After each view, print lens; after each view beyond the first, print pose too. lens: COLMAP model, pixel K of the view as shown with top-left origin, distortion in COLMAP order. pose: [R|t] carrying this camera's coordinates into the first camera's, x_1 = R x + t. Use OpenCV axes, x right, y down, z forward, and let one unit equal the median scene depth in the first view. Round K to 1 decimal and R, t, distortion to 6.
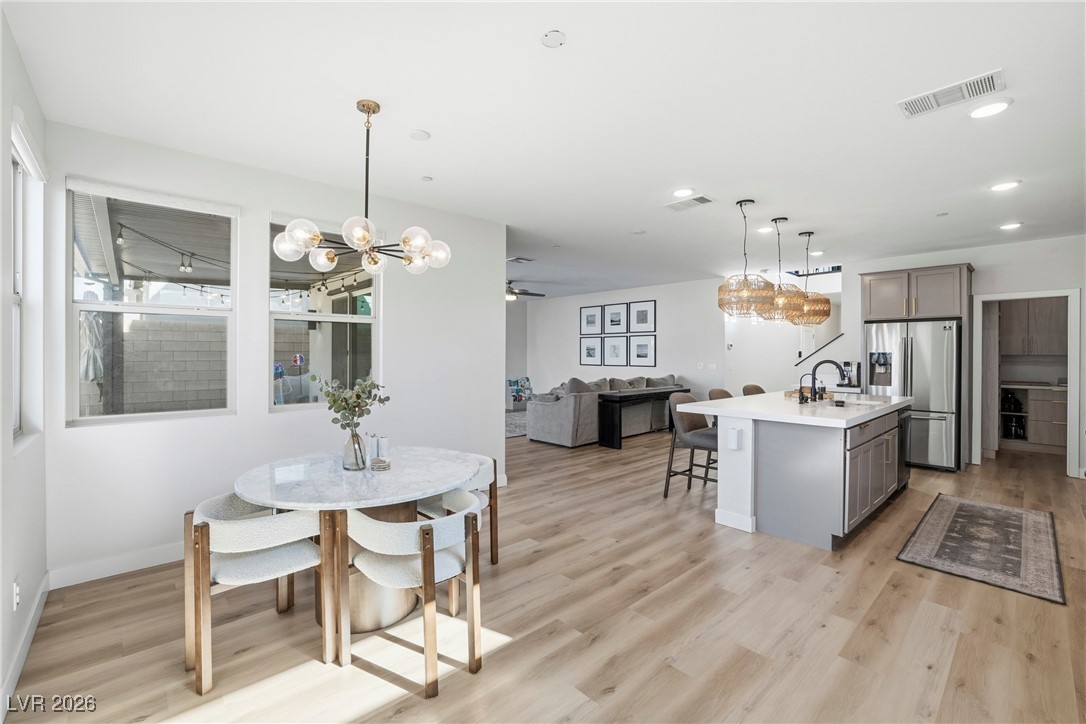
lens RADIAL K [[465.5, 0, 545.7], [0, 465.5, 355.7], [0, 0, 1]] dist [-0.039488, 0.015147]
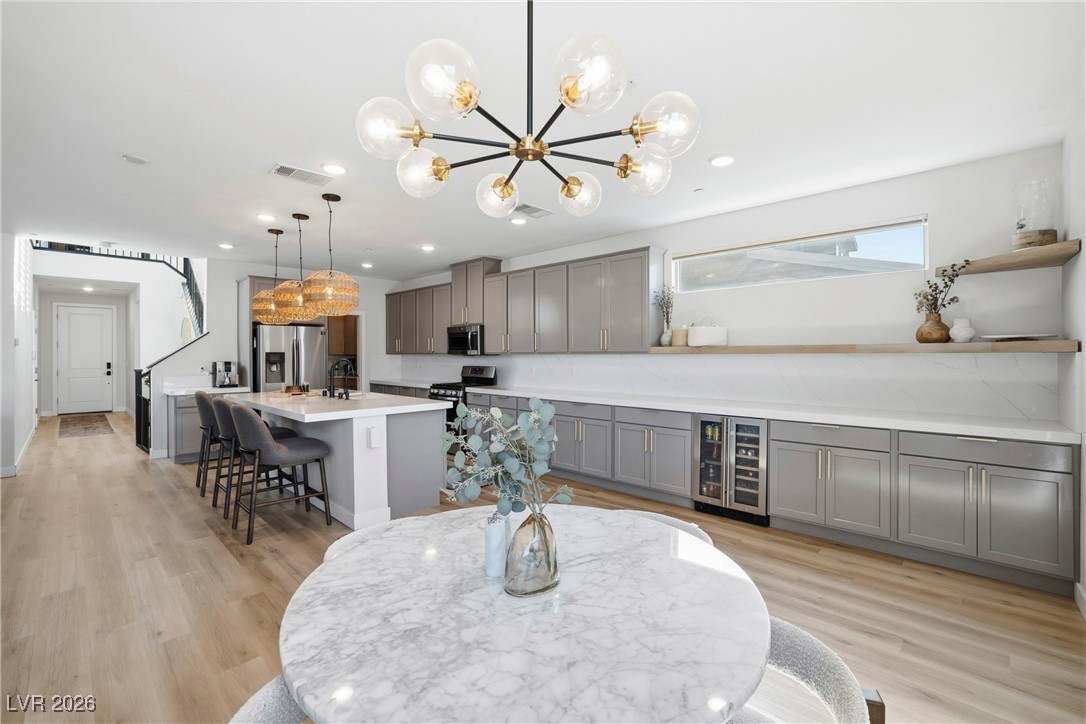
lens RADIAL K [[465.5, 0, 534.1], [0, 465.5, 353.2], [0, 0, 1]] dist [-0.039488, 0.015147]
pose [[-0.055255, 0.001053, 0.998472, -0.381889], [0.004839, 0.999988, -0.000787, -0.001198], [-0.998461, 0.004788, -0.055259, 0.432111]]
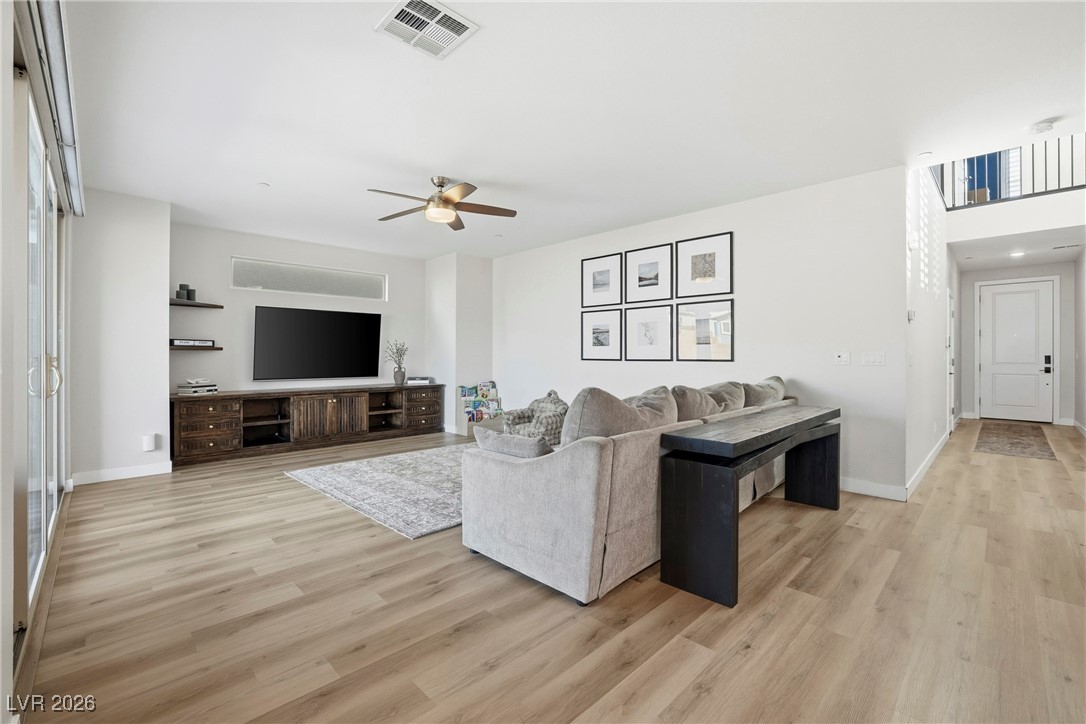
lens RADIAL K [[465.5, 0, 548.4], [0, 465.5, 356.5], [0, 0, 1]] dist [-0.039488, 0.015147]
pose [[0.999164, -0.001030, 0.040880, 0.017969], [0.001096, 0.999998, -0.001580, 0.029147], [-0.040879, 0.001624, 0.999163, 0.766691]]
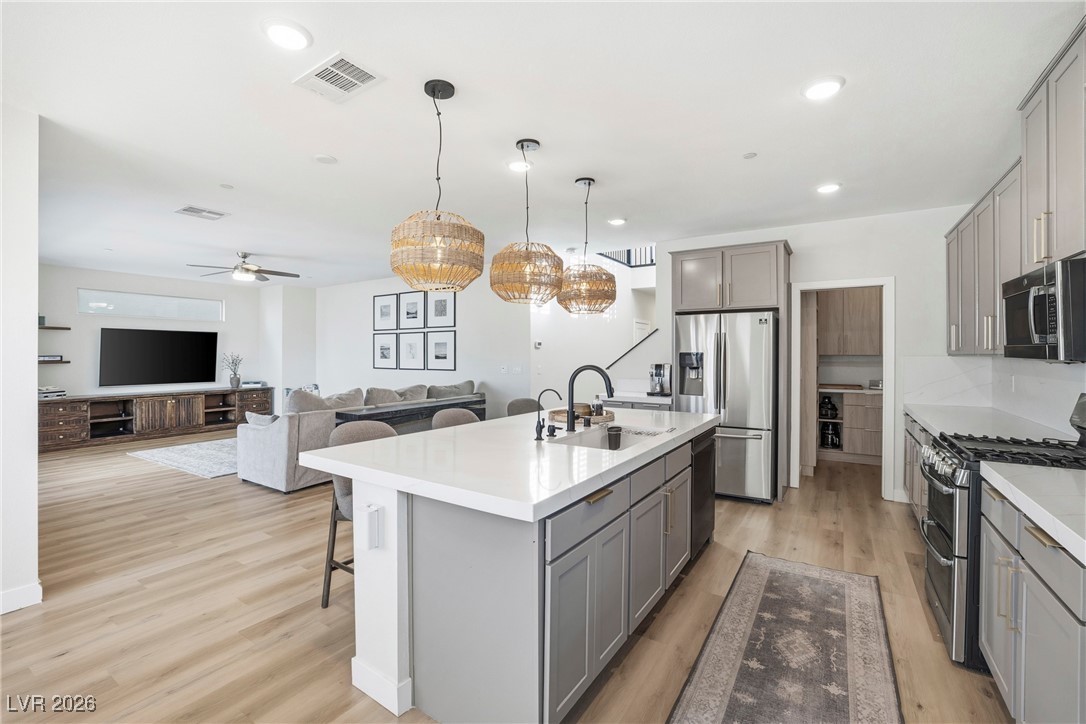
lens RADIAL K [[465.5, 0, 545.1], [0, 465.5, 356.7], [0, 0, 1]] dist [-0.039488, 0.015147]
pose [[0.968474, -0.003467, 0.249091, 0.285972], [0.002920, 0.999992, 0.002567, -0.002604], [-0.249098, -0.001759, 0.968477, 0.288574]]
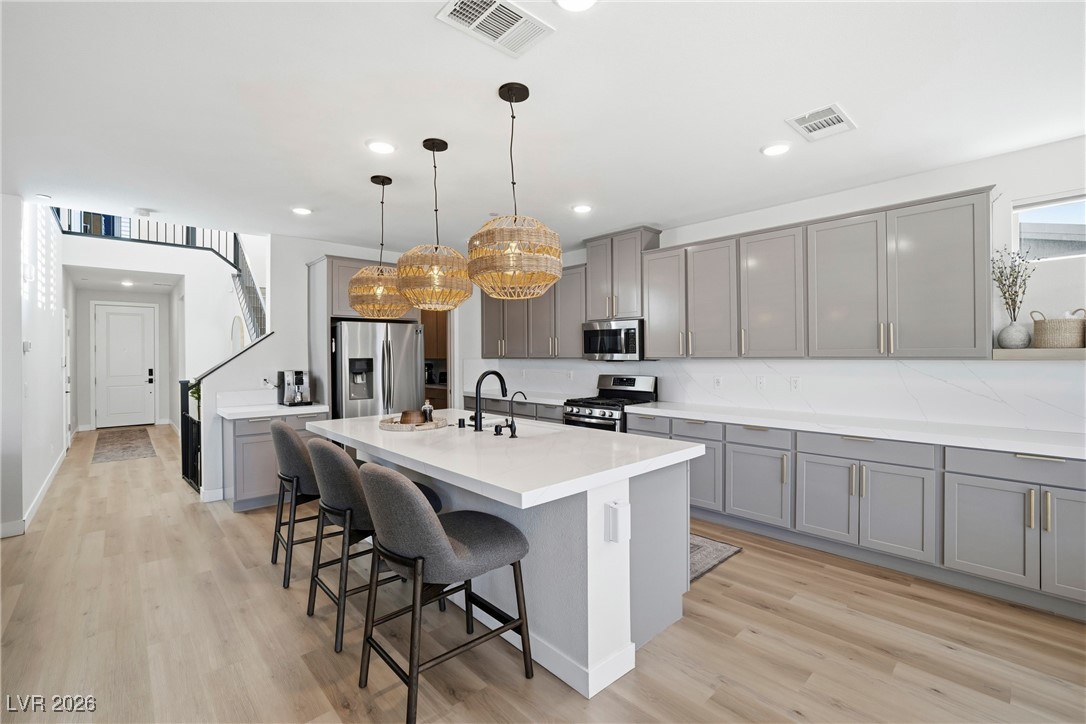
lens RADIAL K [[465.5, 0, 532.4], [0, 465.5, 354.5], [0, 0, 1]] dist [-0.039488, 0.015147]
pose [[0.003422, 0.000182, 0.999994, -0.083533], [0.009609, 0.999954, -0.000215, -0.010439], [-0.999948, 0.009610, 0.003420, 0.671375]]
